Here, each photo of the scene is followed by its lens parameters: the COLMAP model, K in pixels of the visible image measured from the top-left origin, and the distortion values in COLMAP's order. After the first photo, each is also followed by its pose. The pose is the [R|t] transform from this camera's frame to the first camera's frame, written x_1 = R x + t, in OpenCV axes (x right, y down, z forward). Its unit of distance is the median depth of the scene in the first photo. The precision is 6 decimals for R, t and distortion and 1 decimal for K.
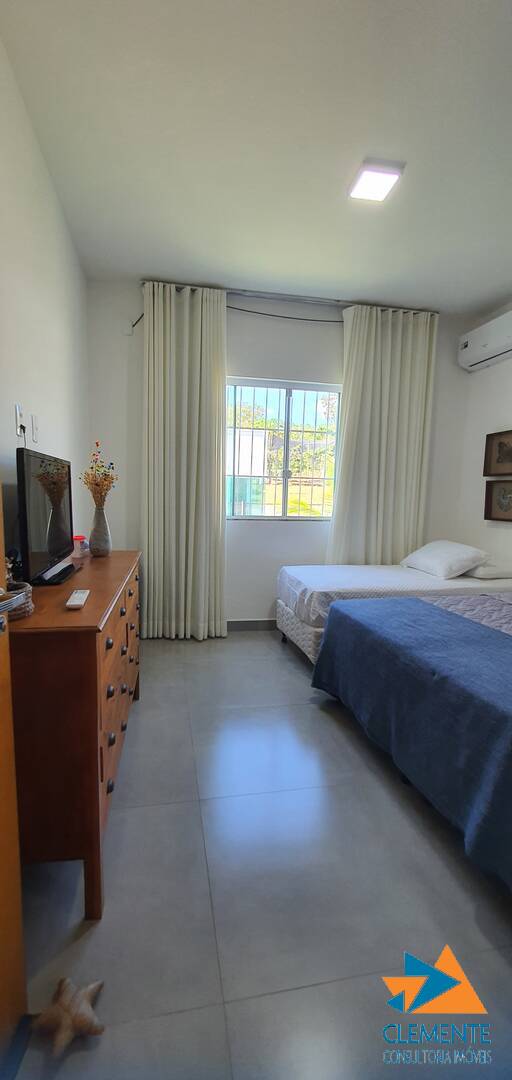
lens RADIAL K [[431.9, 0, 246.0], [0, 431.9, 547.7], [0, 0, 1]] dist [-0.000549, -0.000190]
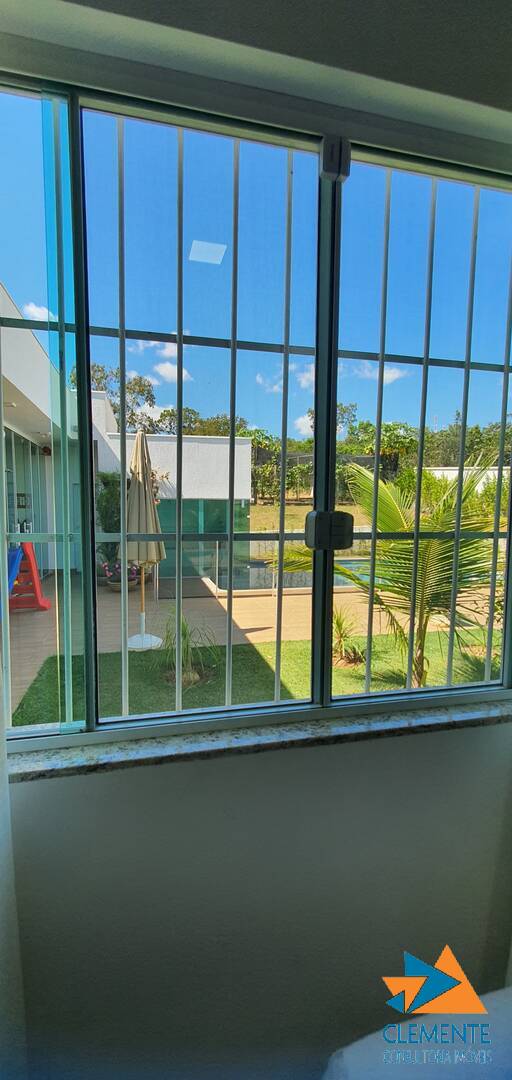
lens RADIAL K [[431.9, 0, 246.0], [0, 431.9, 547.7], [0, 0, 1]] dist [-0.000549, -0.000190]
pose [[0.999431, -0.013000, 0.031132, 0.050406], [0.014071, 0.999307, -0.034451, -0.177339], [-0.030663, 0.034870, 0.998921, 0.890982]]
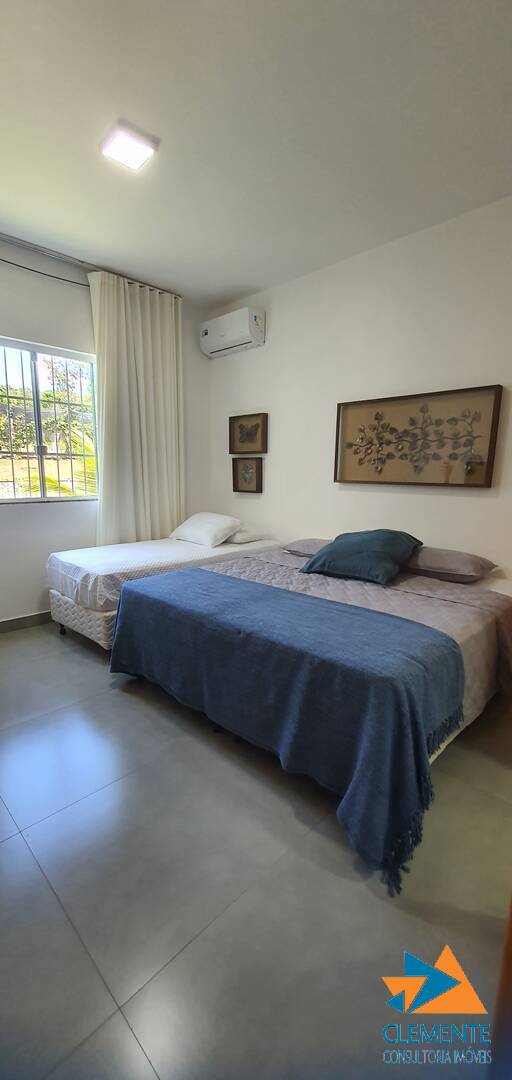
lens RADIAL K [[431.9, 0, 246.0], [0, 431.9, 547.7], [0, 0, 1]] dist [-0.000549, -0.000190]
pose [[0.830774, -0.111510, 0.545326, -0.073642], [0.077587, 0.993362, 0.084927, -0.014113], [-0.551176, -0.028245, 0.833911, 0.017376]]
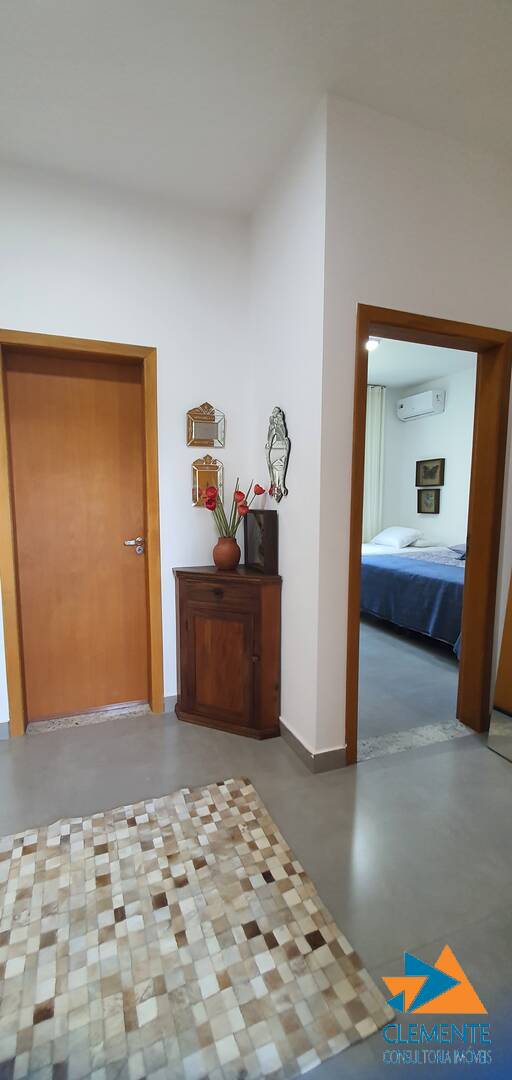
lens RADIAL K [[431.9, 0, 246.0], [0, 431.9, 547.7], [0, 0, 1]] dist [-0.000549, -0.000190]
pose [[0.986322, -0.040813, 0.159695, -0.399103], [0.042723, 0.999050, -0.008540, 0.058229], [-0.159194, 0.015246, 0.987130, -0.572648]]
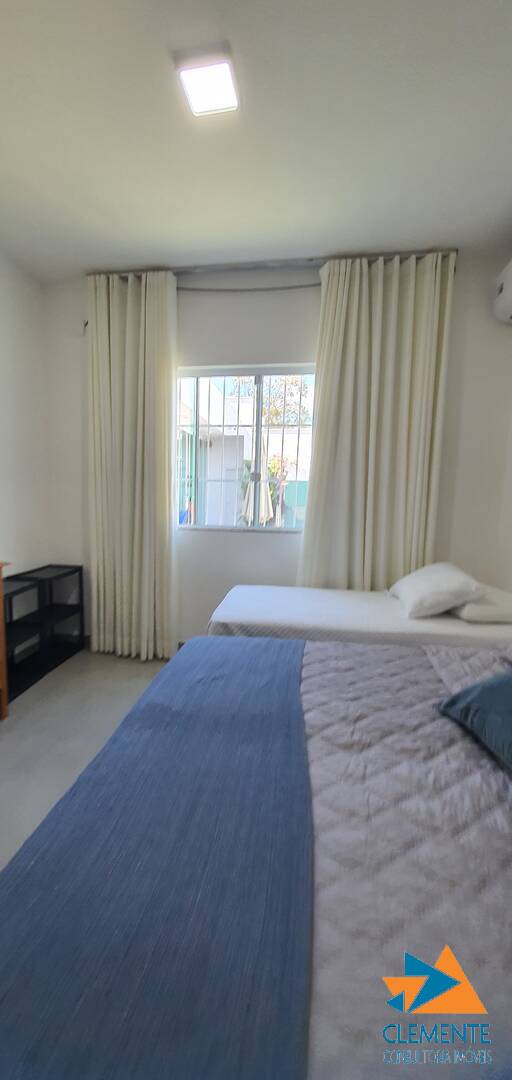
lens RADIAL K [[444.4, 0, 252.0], [0, 444.4, 551.2], [0, 0, 1]] dist [0.000966, 0.000112]
pose [[0.942800, 0.032524, -0.331768, 0.435517], [-0.034595, 0.999401, -0.000336, -0.027226], [0.331558, 0.011794, 0.943361, 0.204702]]
